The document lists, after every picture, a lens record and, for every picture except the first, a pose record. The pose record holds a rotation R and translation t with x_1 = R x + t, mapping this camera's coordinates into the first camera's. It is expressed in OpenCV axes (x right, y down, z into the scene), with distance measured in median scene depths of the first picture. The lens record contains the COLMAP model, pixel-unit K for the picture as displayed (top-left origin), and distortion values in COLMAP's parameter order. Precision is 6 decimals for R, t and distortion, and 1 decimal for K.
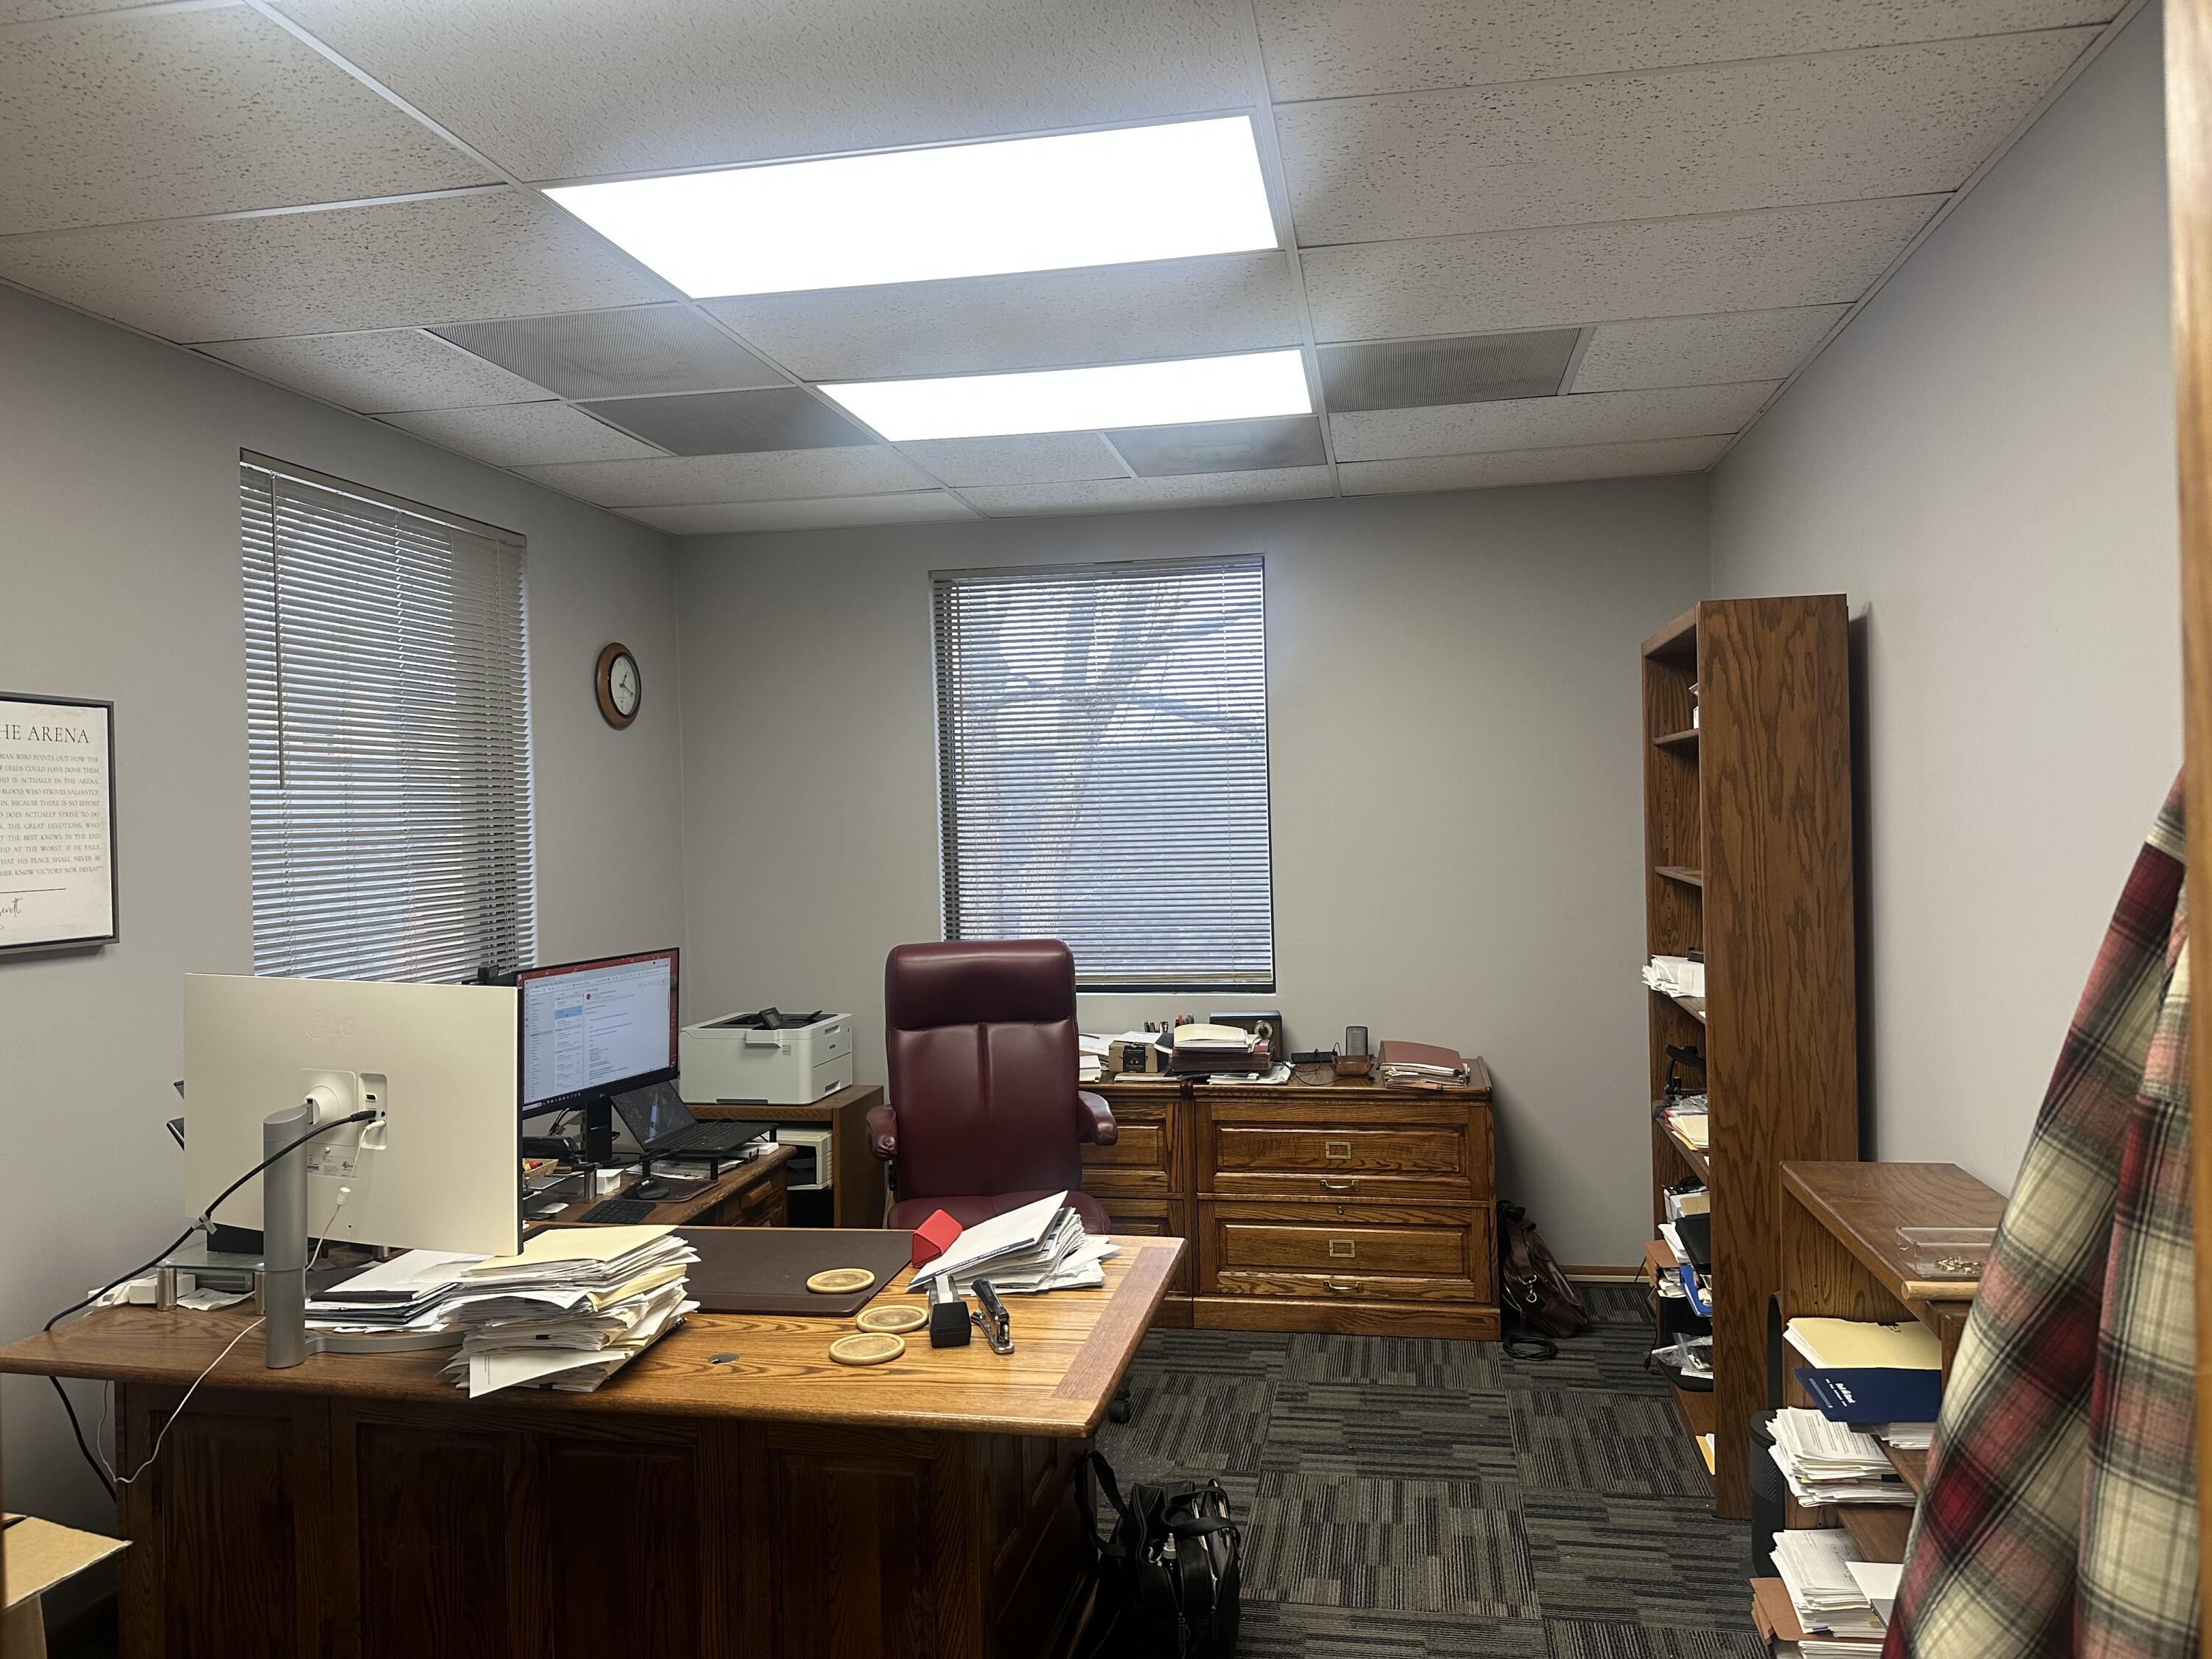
lens RADIAL K [[1550.7, 0, 1107.5], [0, 1550.7, 822.6], [0, 0, 1]] dist [-0.001506, -0.017096]
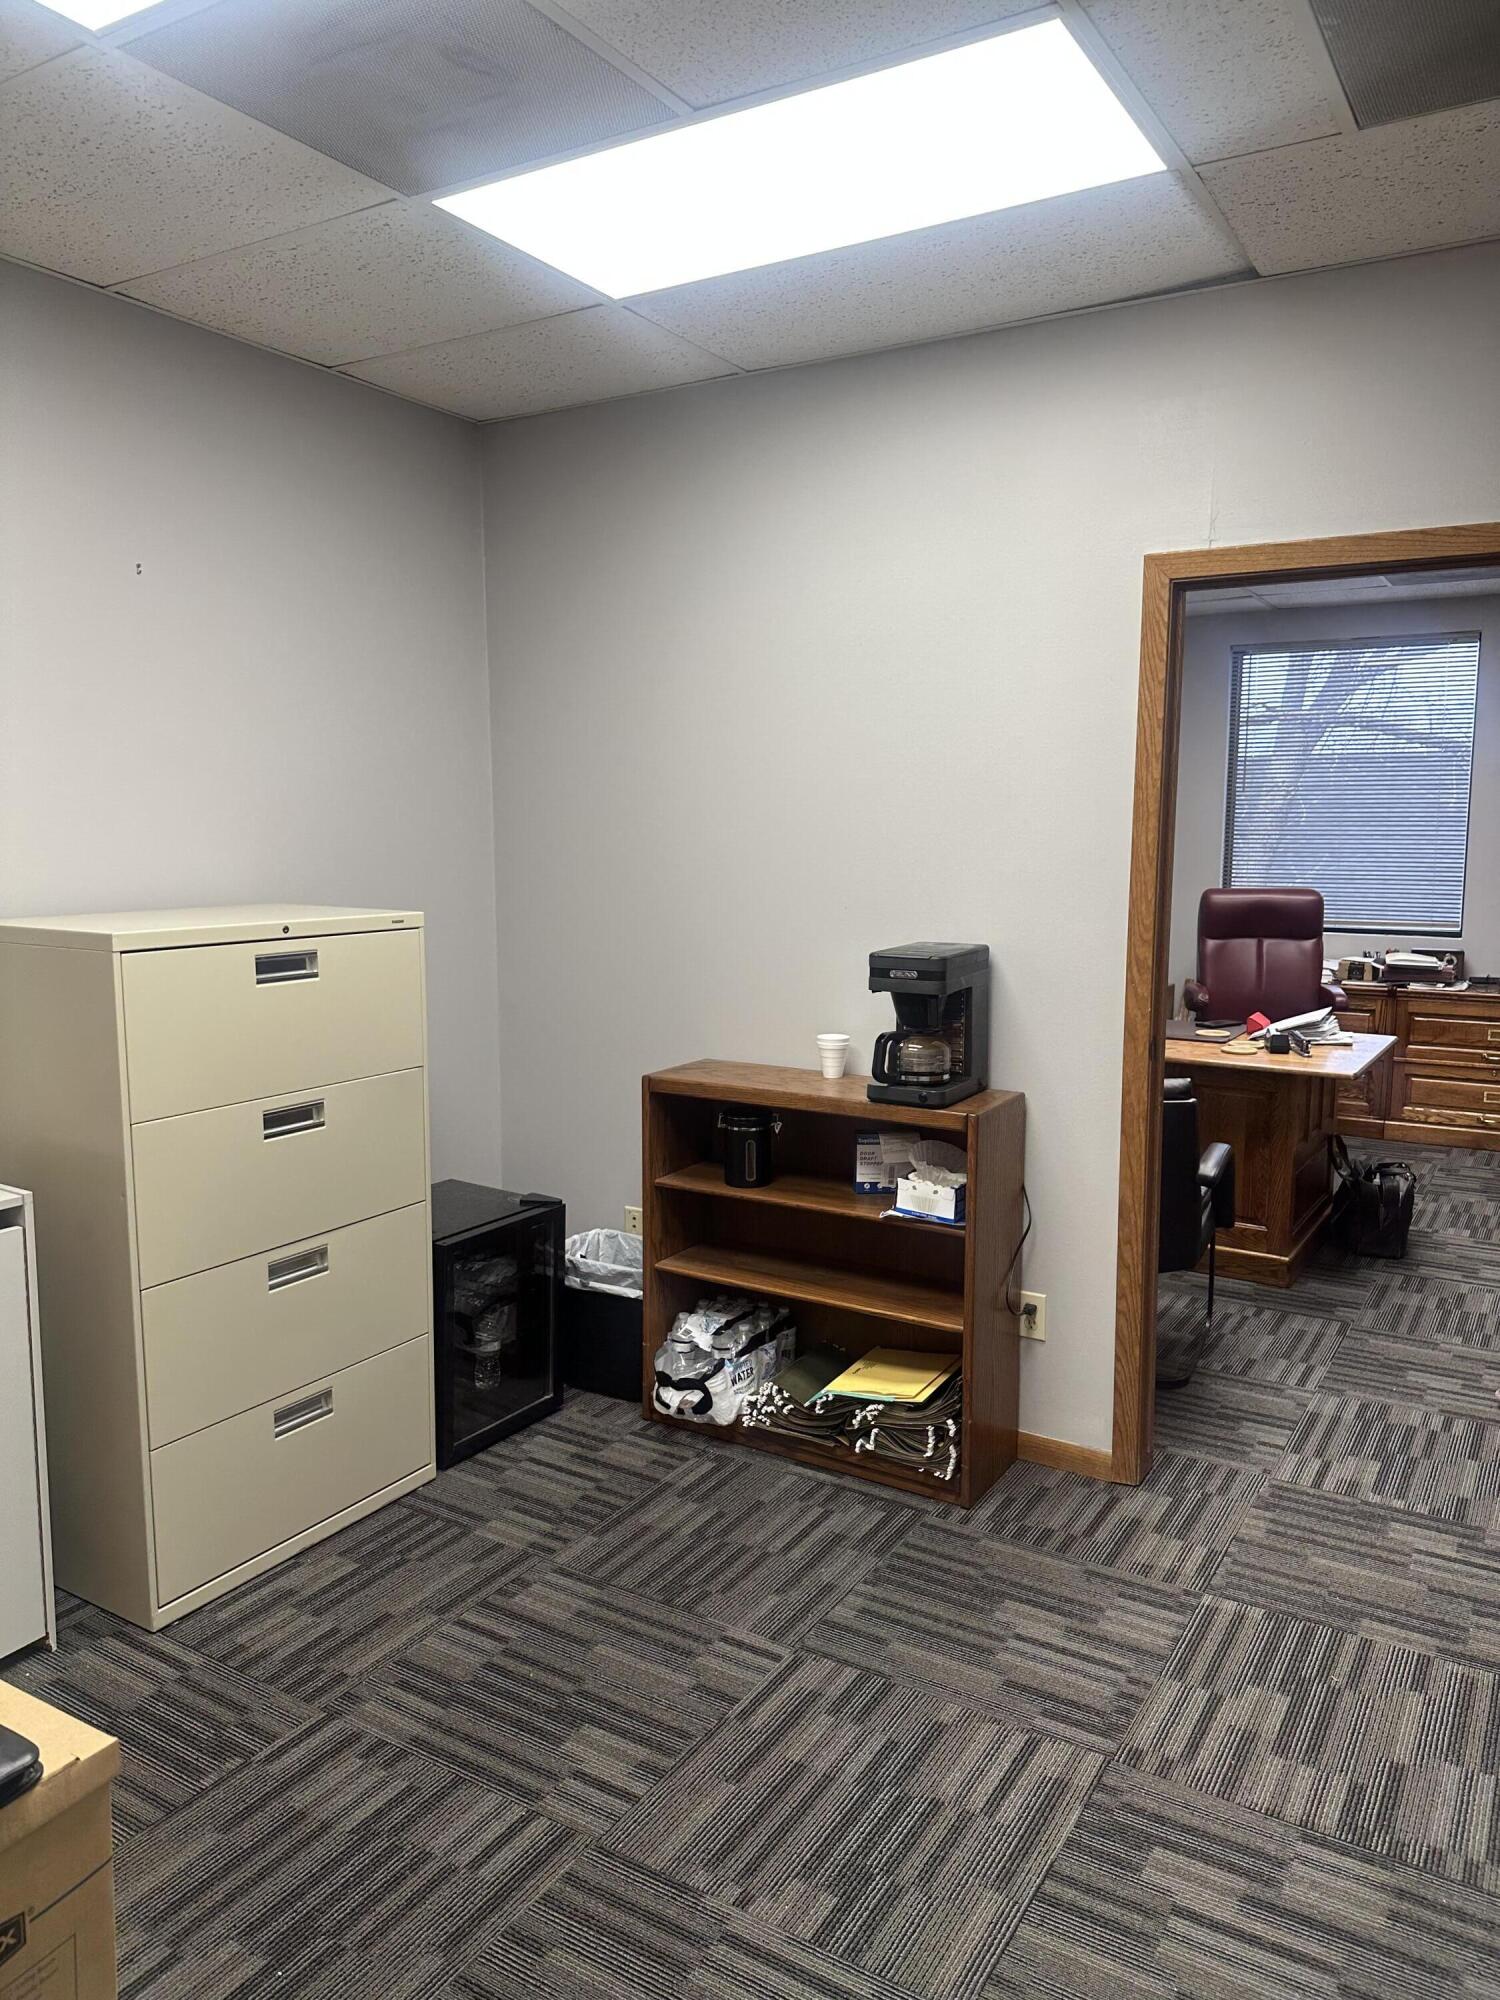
lens RADIAL K [[1402.1, 0, 741.4], [0, 1402.1, 1016.9], [0, 0, 1]] dist [-0.001506, -0.017096]
pose [[0.931697, 0.077275, -0.354923, -0.058907], [-0.028208, 0.989551, 0.141399, 0.018371], [0.362141, -0.121729, 0.924141, -0.560867]]
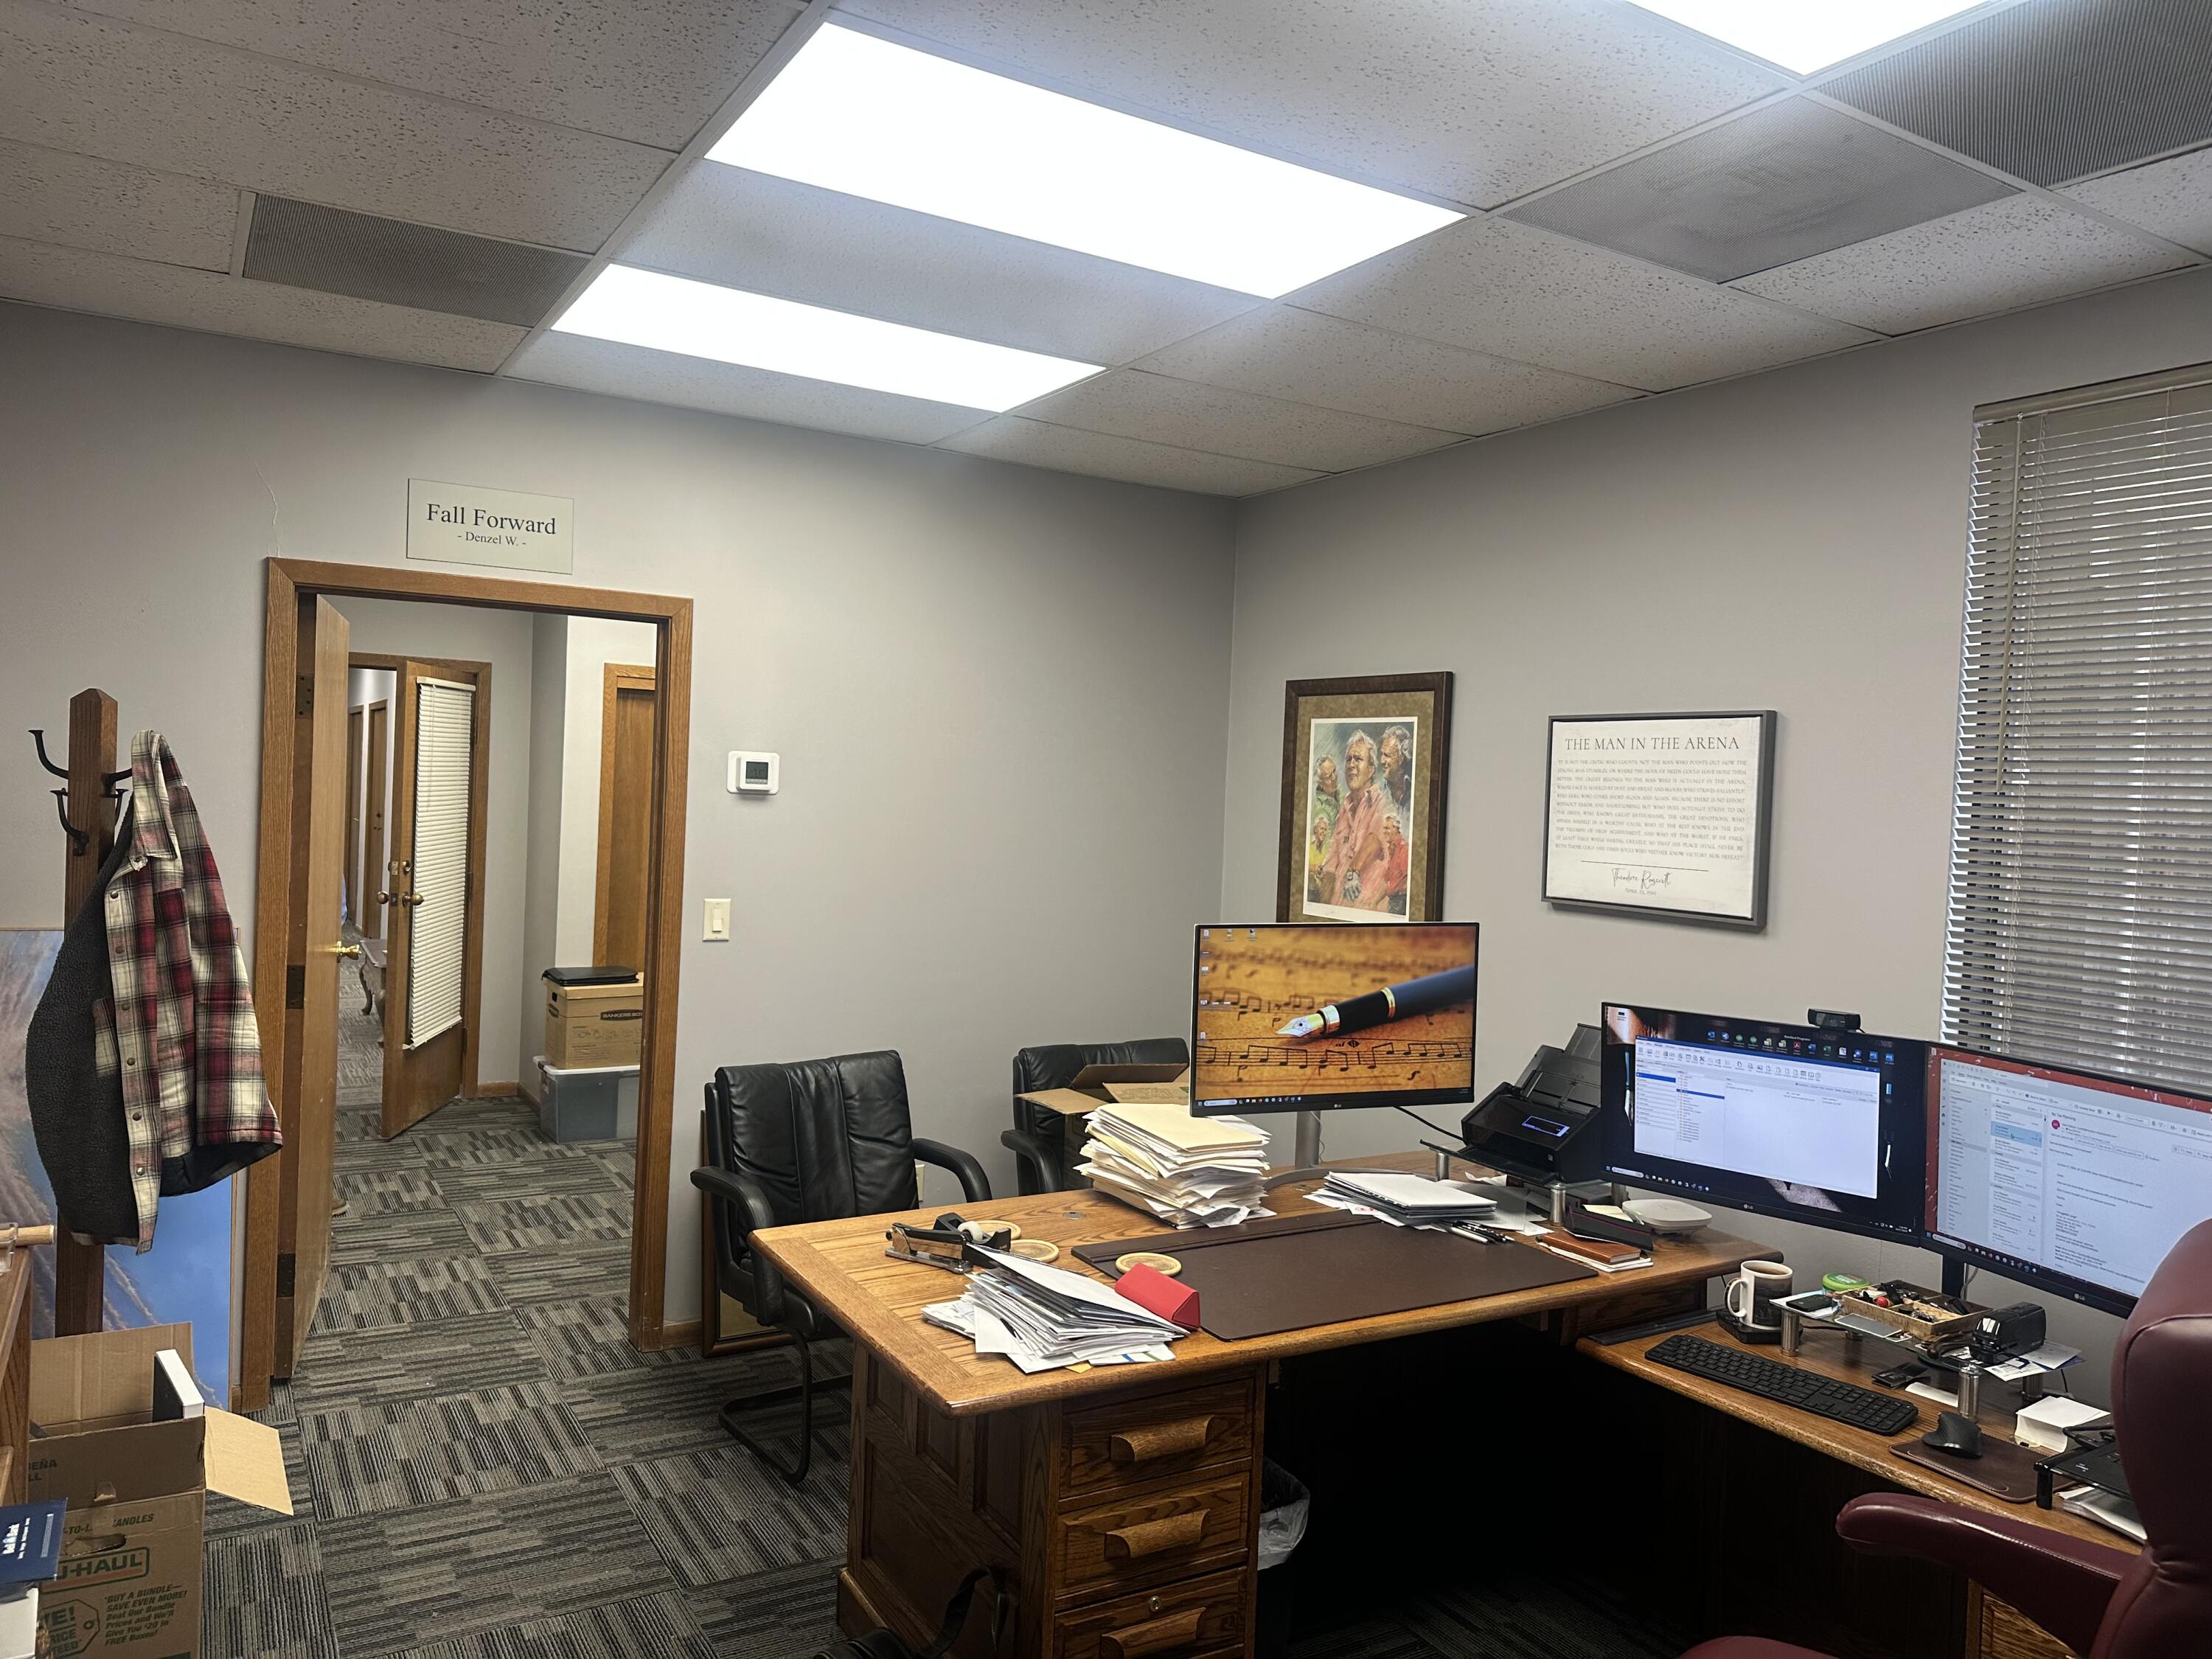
lens RADIAL K [[1550.7, 0, 1105.2], [0, 1550.7, 811.4], [0, 0, 1]] dist [-0.001506, -0.017096]
pose [[-0.746596, -0.001343, -0.665276, 0.309772], [-0.032023, 0.998911, 0.033920, -0.018900], [0.664506, 0.046629, -0.745827, 1.024214]]
